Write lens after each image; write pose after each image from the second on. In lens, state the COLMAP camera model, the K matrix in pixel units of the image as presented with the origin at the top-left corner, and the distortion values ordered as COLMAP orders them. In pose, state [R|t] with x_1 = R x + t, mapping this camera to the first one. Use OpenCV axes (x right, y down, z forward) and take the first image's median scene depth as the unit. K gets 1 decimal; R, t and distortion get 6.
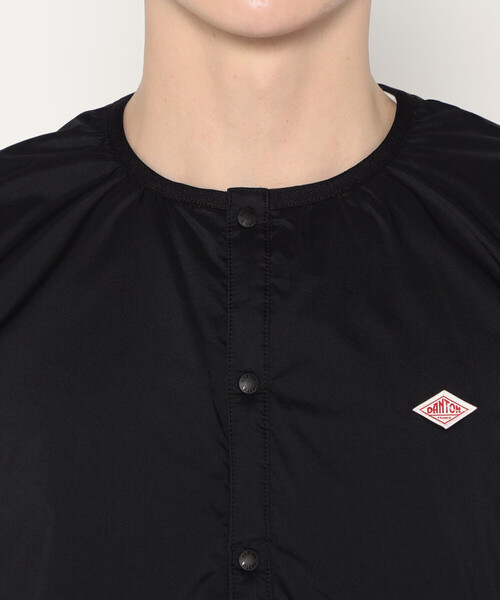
lens RADIAL K [[1693.4, 0, 250.0], [0, 1693.4, 300.0], [0, 0, 1]] dist [0.108211, 0.663523]
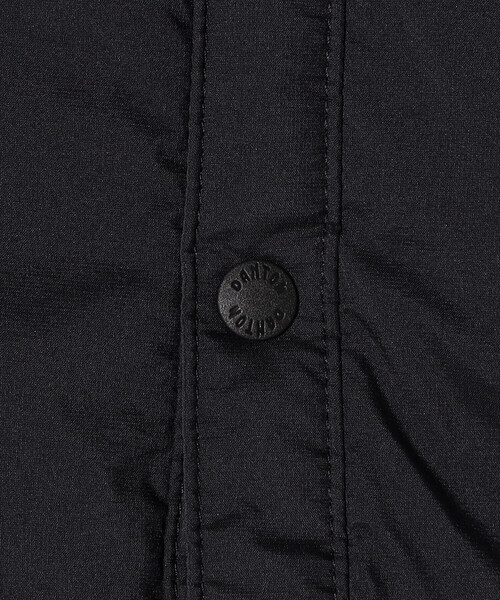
lens RADIAL K [[1860.9, 0, 250.0], [0, 1860.9, 300.0], [0, 0, 1]] dist [-0.039374, -0.391816]
pose [[0.999180, 0.030039, 0.027137, -0.009456], [-0.034321, 0.984079, 0.174384, 0.102113], [-0.021467, -0.175172, 0.984304, 0.711208]]
